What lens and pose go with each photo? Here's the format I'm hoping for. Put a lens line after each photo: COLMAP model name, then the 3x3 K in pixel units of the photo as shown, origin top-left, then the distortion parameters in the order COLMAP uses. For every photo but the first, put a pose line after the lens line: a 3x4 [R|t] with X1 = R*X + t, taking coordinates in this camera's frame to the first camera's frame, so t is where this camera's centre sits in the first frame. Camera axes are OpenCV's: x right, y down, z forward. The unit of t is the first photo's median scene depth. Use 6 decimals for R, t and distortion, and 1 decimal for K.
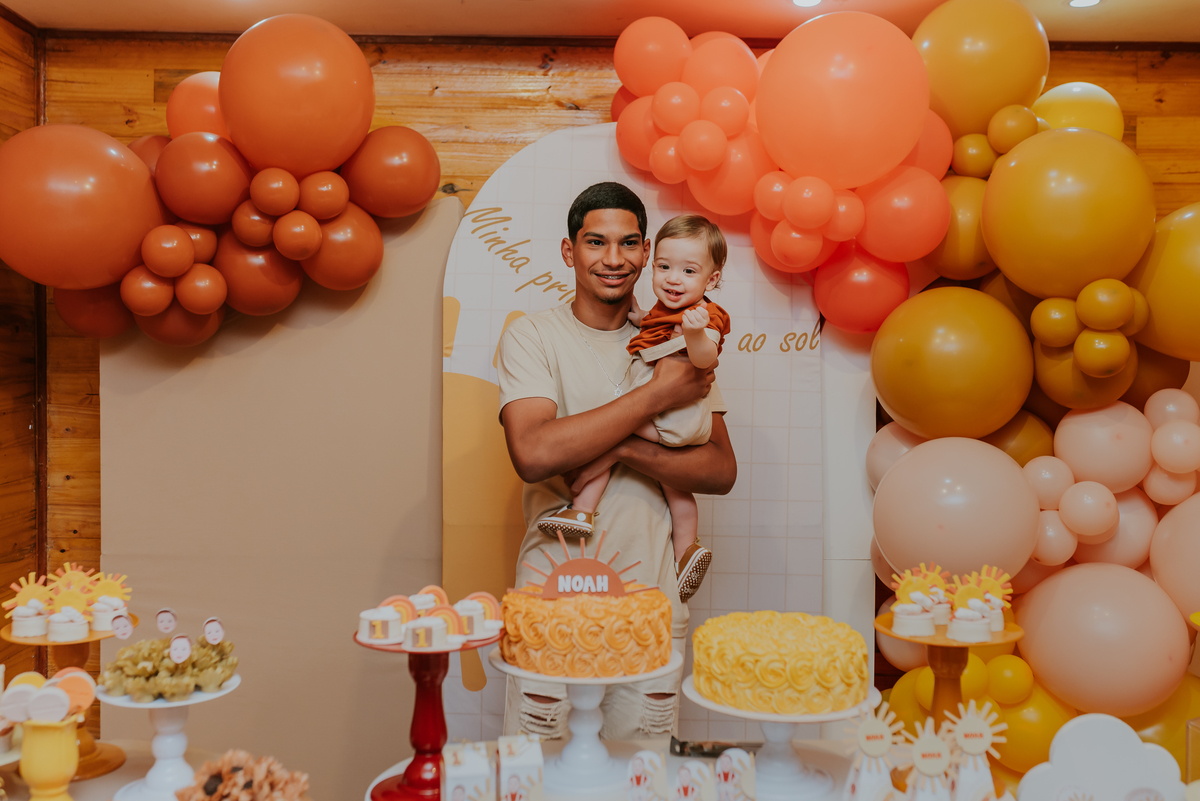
lens RADIAL K [[1152.2, 0, 600.0], [0, 1152.2, 400.5], [0, 0, 1]] dist [-0.011660, 0.011704]
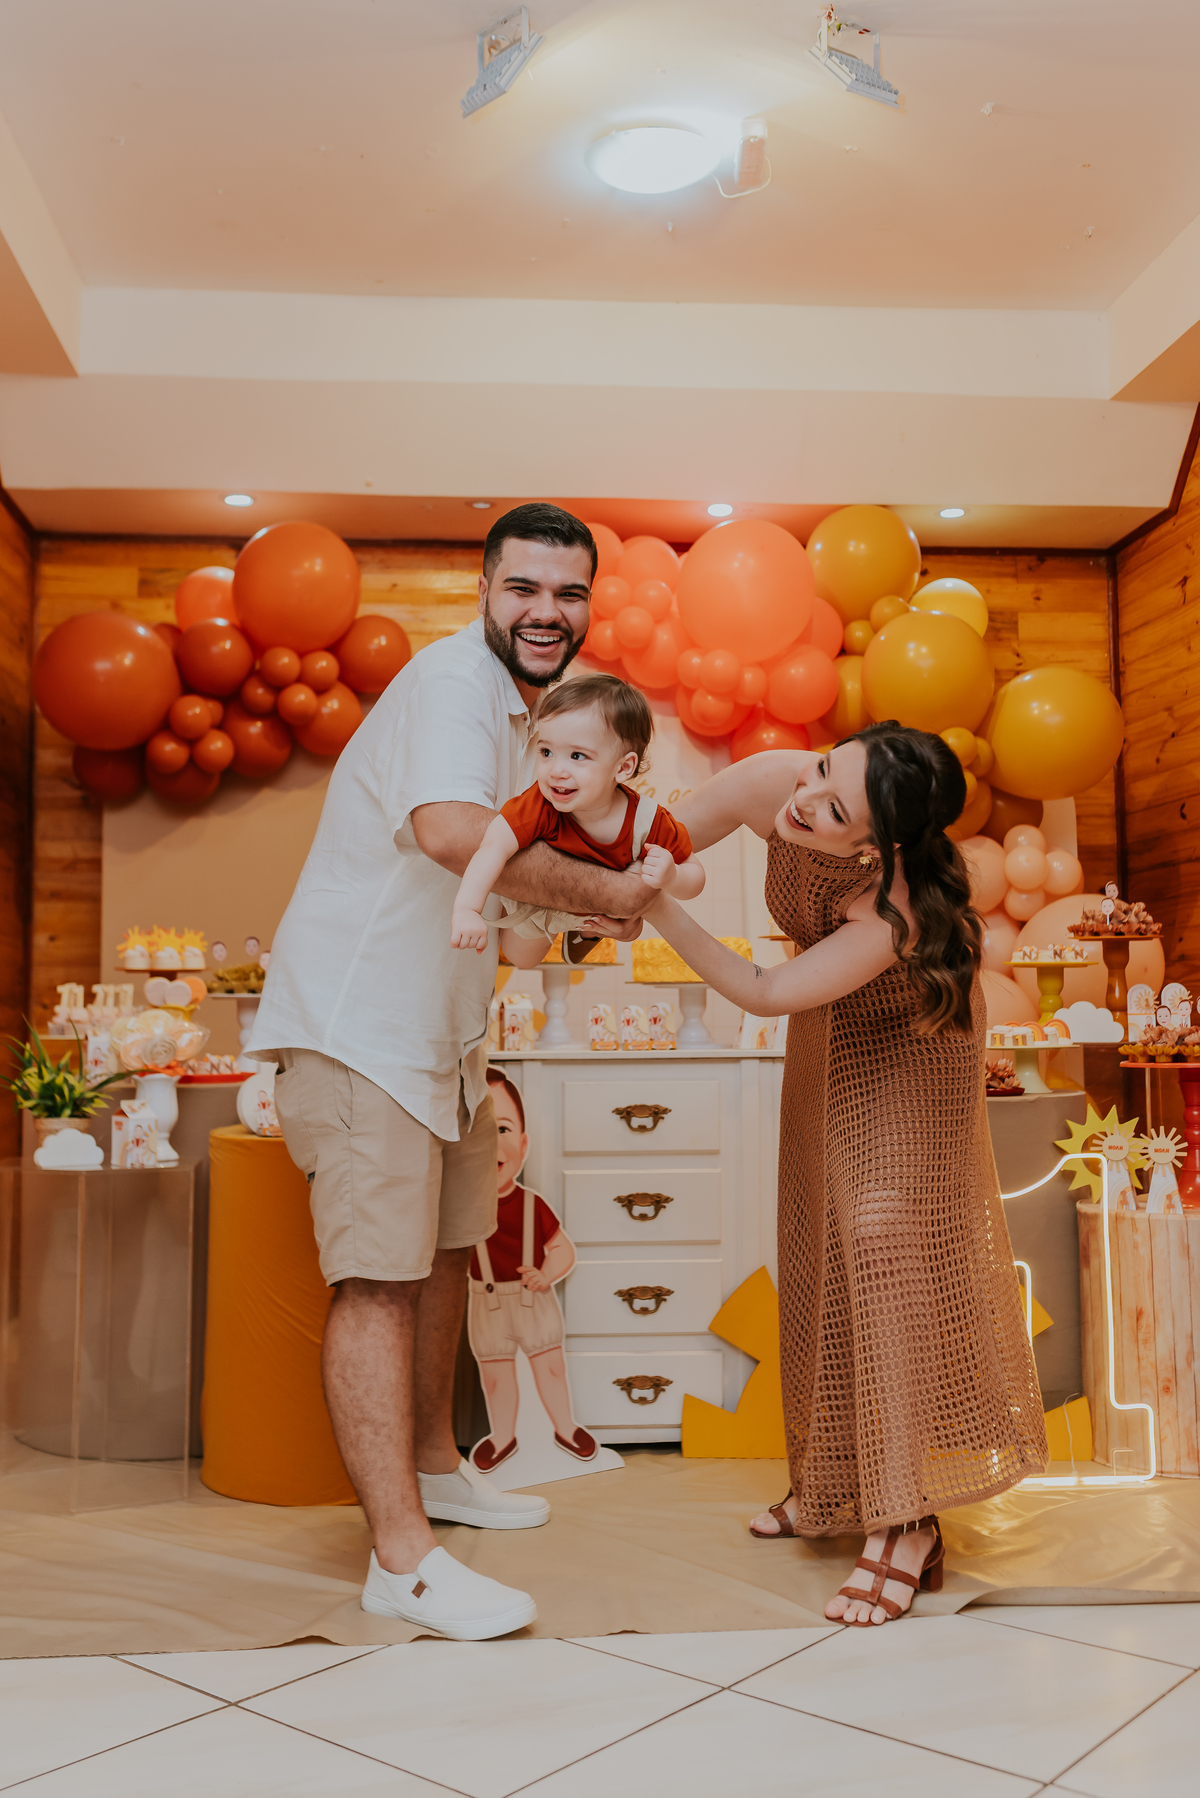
lens RADIAL K [[1801.8, 0, 592.8], [0, 1801.8, 1017.7], [0, 0, 1]] dist [-0.000834, -0.006502]
pose [[0.998429, -0.013643, 0.054343, -0.063790], [0.017042, 0.997894, -0.062589, 0.305776], [-0.053375, 0.063417, 0.996559, -0.863972]]
